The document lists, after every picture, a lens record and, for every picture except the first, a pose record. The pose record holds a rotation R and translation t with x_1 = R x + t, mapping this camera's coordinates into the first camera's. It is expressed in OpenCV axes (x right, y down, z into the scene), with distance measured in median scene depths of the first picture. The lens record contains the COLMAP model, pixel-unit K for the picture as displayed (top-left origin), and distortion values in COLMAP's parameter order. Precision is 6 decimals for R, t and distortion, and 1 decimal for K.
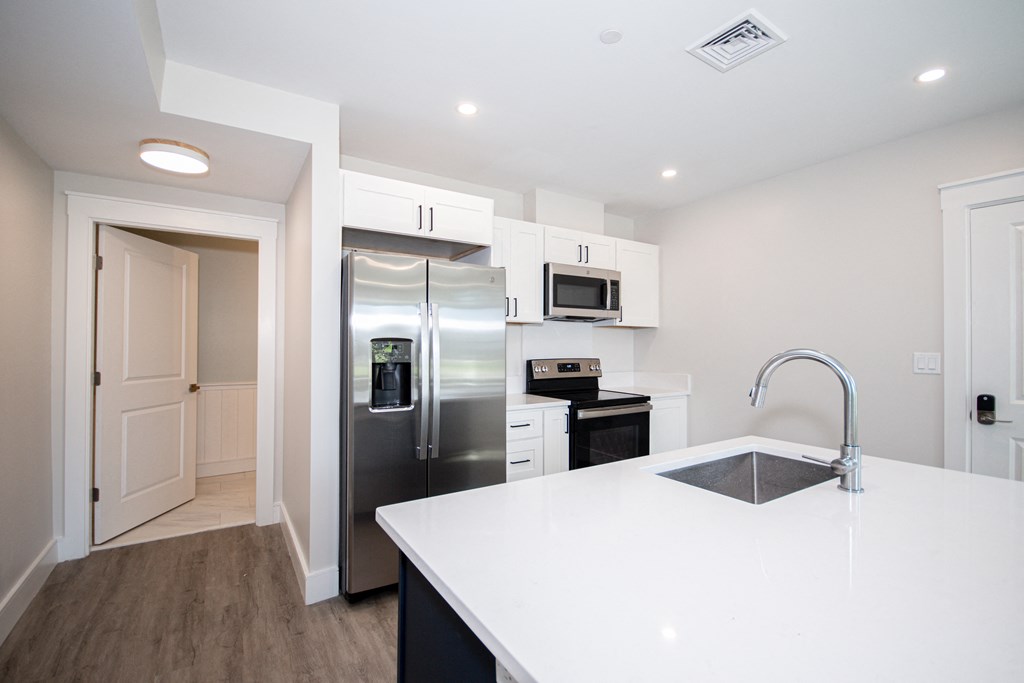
lens RADIAL K [[478.9, 0, 512.0], [0, 478.9, 341.5], [0, 0, 1]] dist [0.023870, 0.000077]
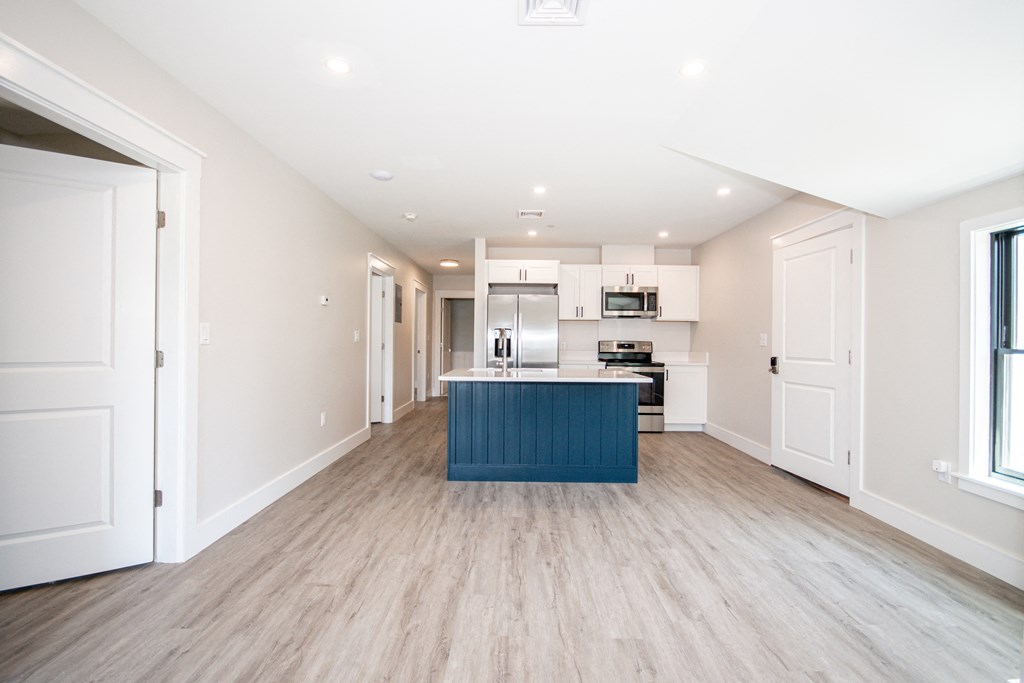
lens RADIAL K [[478.9, 0, 512.0], [0, 478.9, 341.5], [0, 0, 1]] dist [0.023870, 0.000077]
pose [[0.820836, 0.004144, -0.571149, 0.783953], [0.001289, 0.999958, 0.009108, 0.023720], [0.571163, -0.008213, 0.820796, -0.637172]]
